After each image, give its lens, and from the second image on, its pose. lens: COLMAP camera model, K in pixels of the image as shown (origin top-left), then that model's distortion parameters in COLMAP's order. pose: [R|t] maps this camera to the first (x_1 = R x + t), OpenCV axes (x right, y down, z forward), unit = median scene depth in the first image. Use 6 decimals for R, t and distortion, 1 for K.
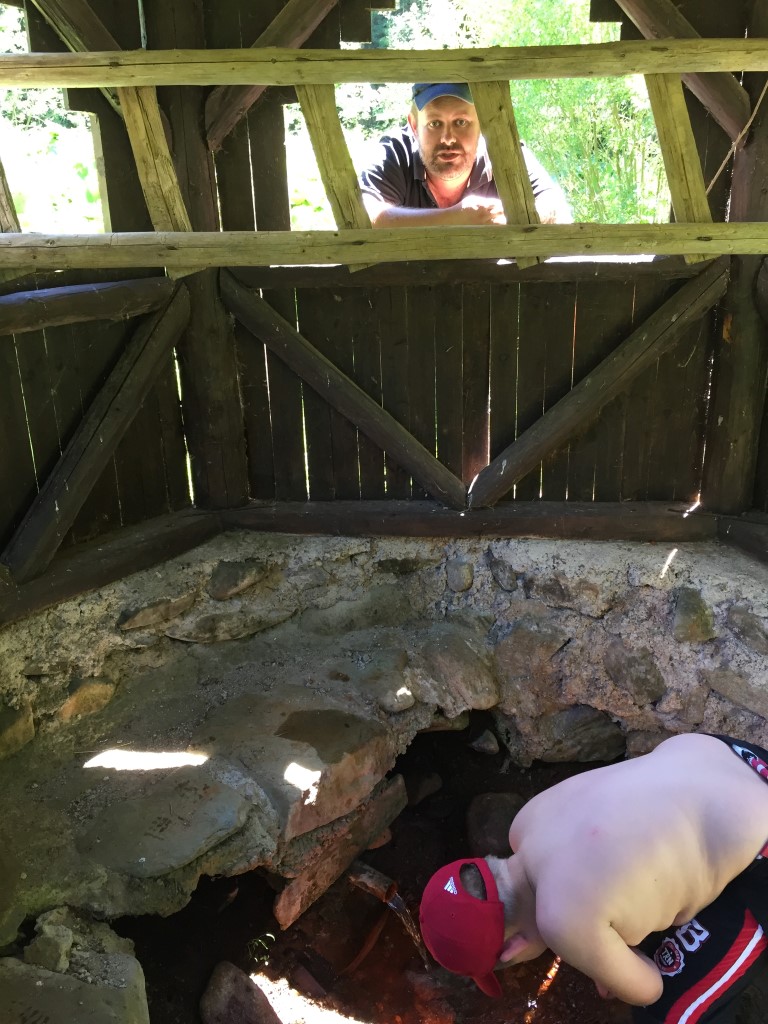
lens RADIAL K [[874.8, 0, 384.0], [0, 874.8, 512.0], [0, 0, 1]] dist [0.084640, -0.114077]
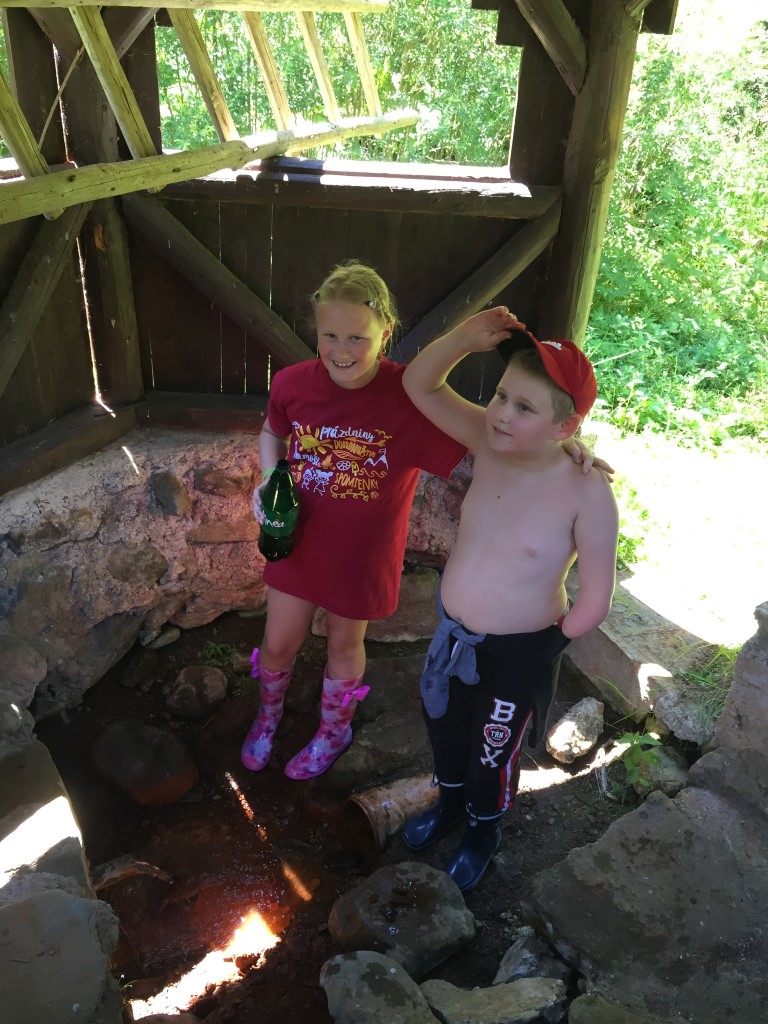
lens RADIAL K [[869.9, 0, 395.9], [0, 869.9, 528.3], [0, 0, 1]] dist [0.066532, -0.105144]
pose [[0.330252, -0.447236, 0.831212, -0.523755], [0.263193, 0.889327, 0.373935, -0.191988], [-0.906456, 0.095277, 0.411411, 0.258436]]
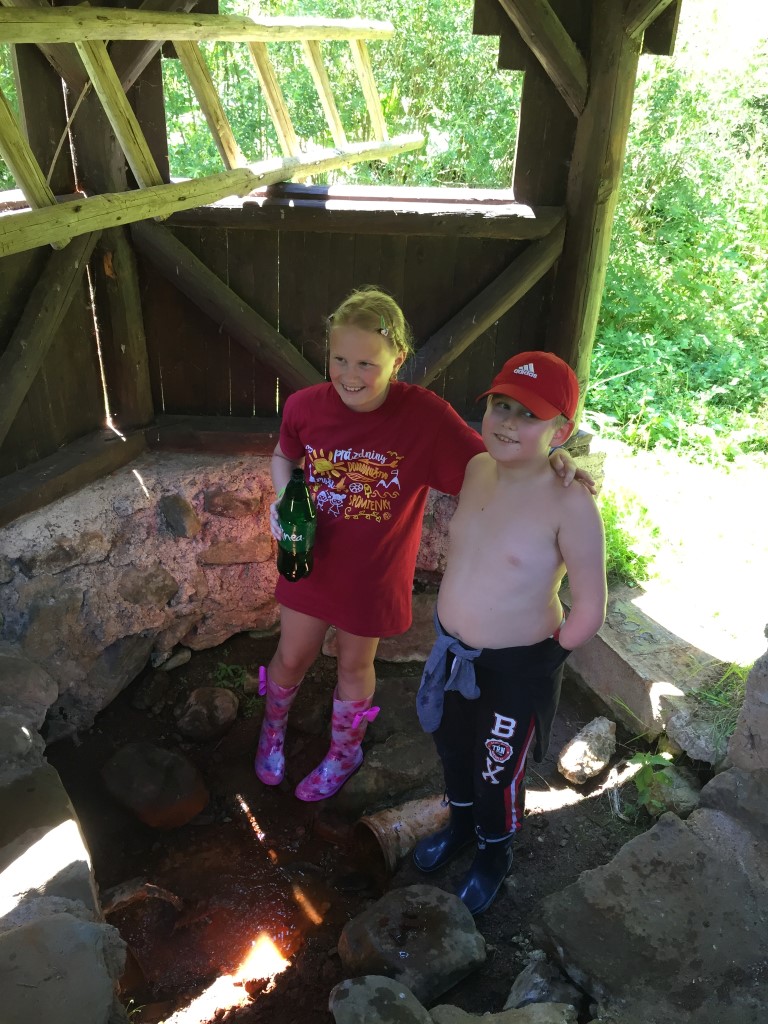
lens RADIAL K [[869.9, 0, 395.9], [0, 869.9, 528.3], [0, 0, 1]] dist [0.066532, -0.105144]
pose [[0.342363, -0.433260, 0.833711, -0.520469], [0.279492, 0.894128, 0.349885, -0.191639], [-0.897035, 0.113228, 0.427209, 0.246770]]
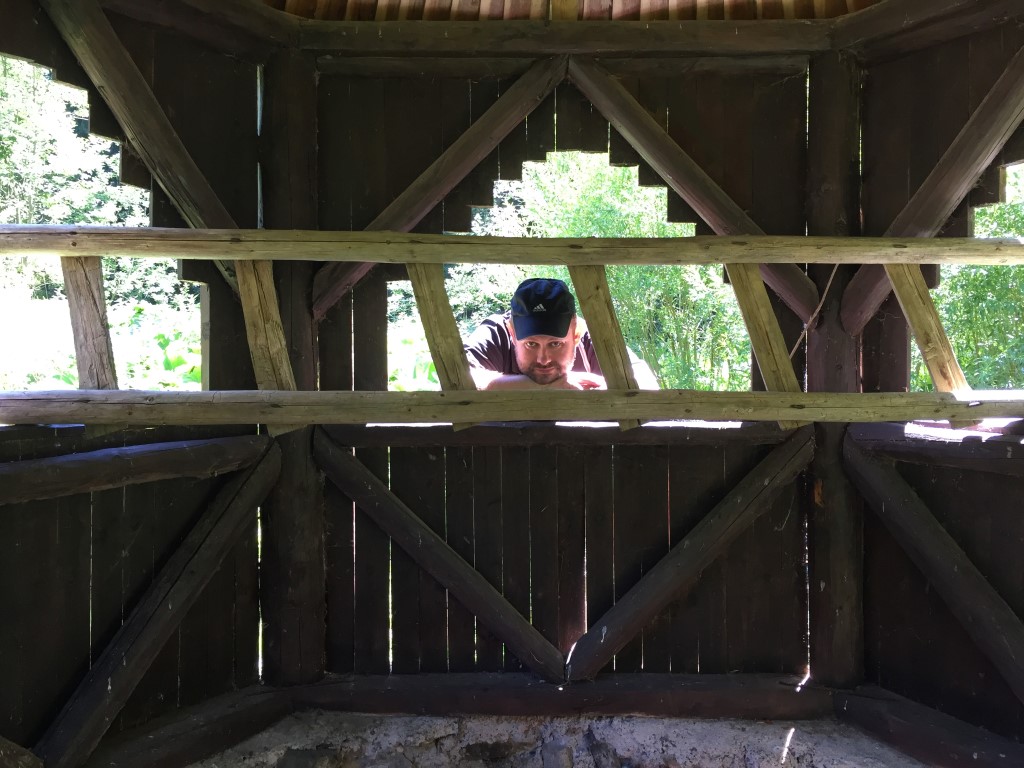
lens RADIAL K [[871.3, 0, 510.8], [0, 871.3, 381.6], [0, 0, 1]] dist [0.082191, -0.104913]
pose [[0.996899, 0.019390, 0.076267, -0.041712], [0.006562, 0.945314, -0.326097, -0.001590], [-0.078420, 0.325586, 0.942255, 0.035069]]
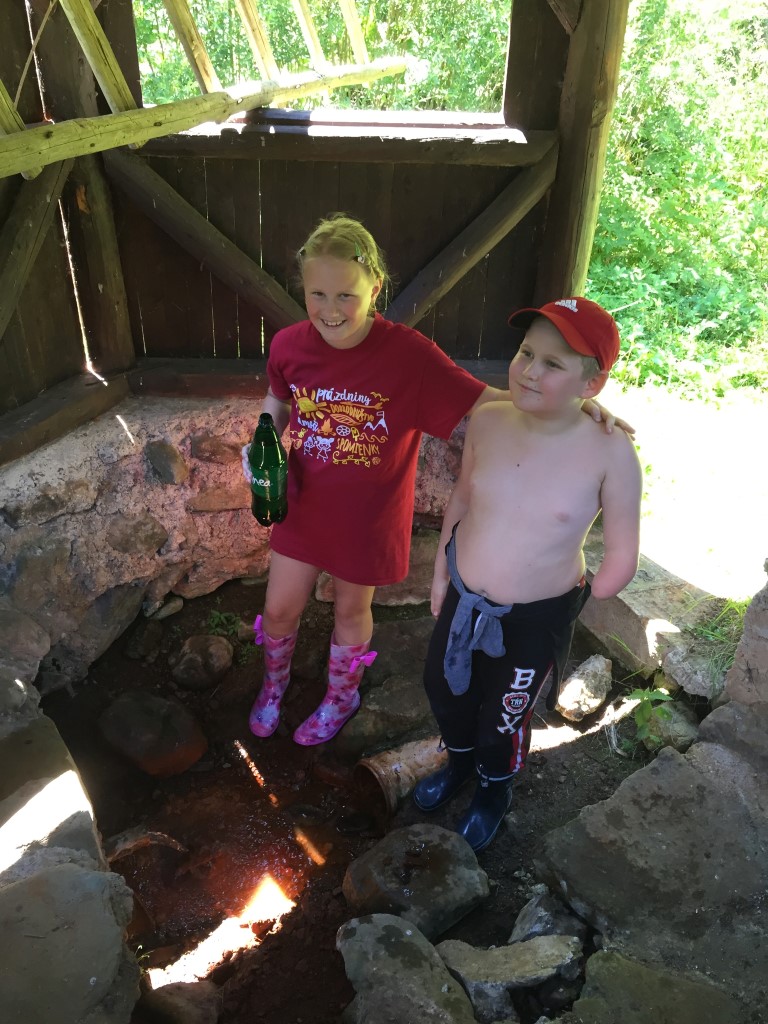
lens RADIAL K [[865.5, 0, 395.1], [0, 865.5, 532.8], [0, 0, 1]] dist [0.066564, -0.102911]
pose [[0.316859, -0.496145, 0.808357, -0.507204], [0.290106, 0.862123, 0.415430, -0.184134], [-0.903017, 0.102877, 0.417106, 0.269717]]
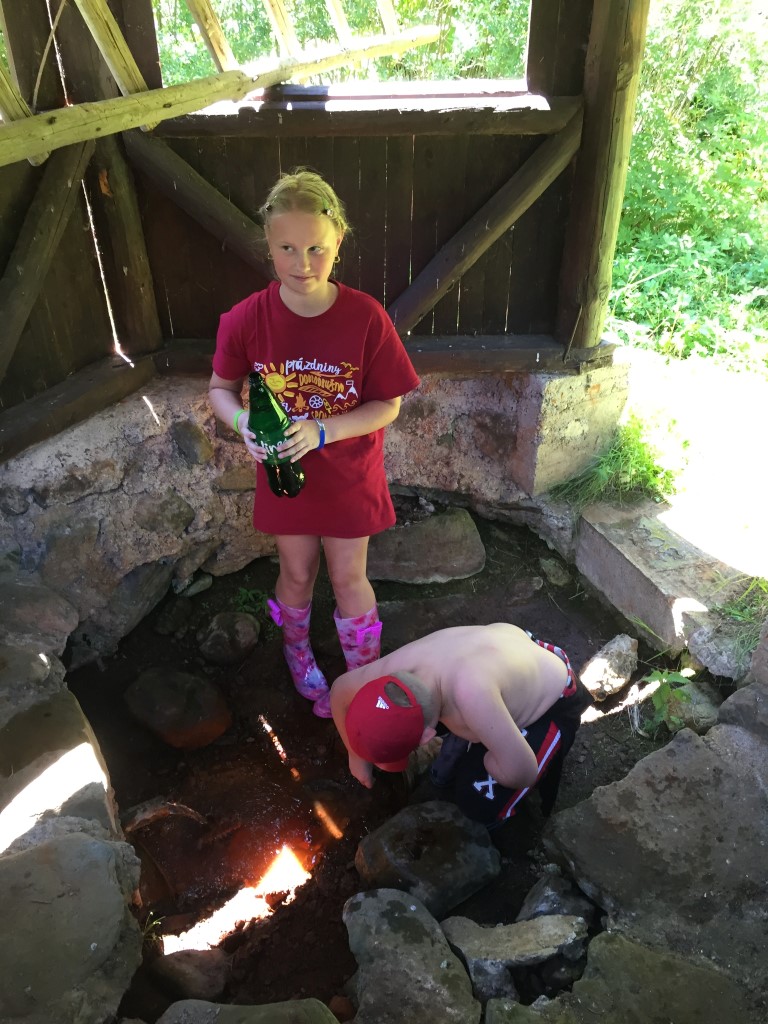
lens RADIAL K [[867.2, 0, 396.3], [0, 867.2, 530.0], [0, 0, 1]] dist [0.068736, -0.105063]
pose [[0.372933, -0.515874, 0.771230, -0.487632], [0.322454, 0.851443, 0.413604, -0.169354], [-0.870026, 0.094440, 0.483877, 0.220947]]
